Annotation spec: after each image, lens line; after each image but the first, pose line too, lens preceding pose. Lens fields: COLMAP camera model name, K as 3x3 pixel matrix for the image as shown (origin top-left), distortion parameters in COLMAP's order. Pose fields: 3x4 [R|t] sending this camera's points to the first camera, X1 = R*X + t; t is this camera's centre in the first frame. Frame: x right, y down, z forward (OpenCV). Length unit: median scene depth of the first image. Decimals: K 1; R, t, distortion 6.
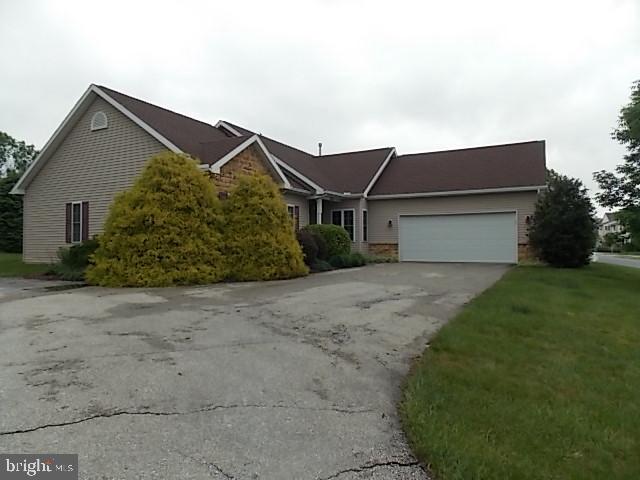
lens RADIAL K [[424.0, 0, 320.0], [0, 424.0, 240.0], [0, 0, 1]] dist [0.000267, 0.000142]
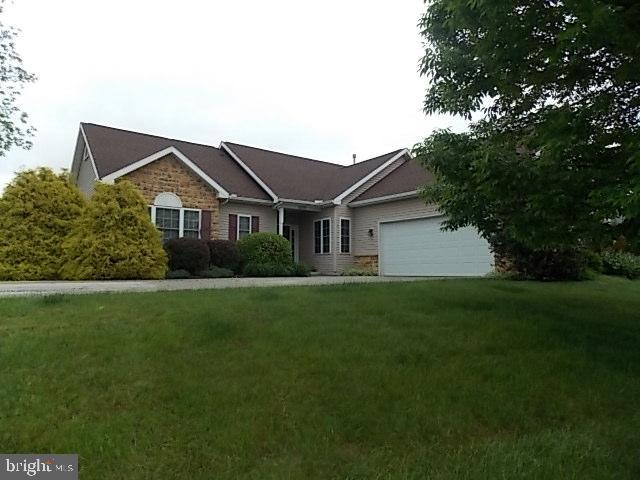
lens RADIAL K [[424.0, 0, 320.0], [0, 424.0, 240.0], [0, 0, 1]] dist [0.000267, 0.000142]
pose [[0.904952, -0.028306, -0.424571, 0.445896], [-0.000144, 0.997765, -0.066828, 0.035915], [0.425513, 0.060537, 0.902925, 0.165196]]
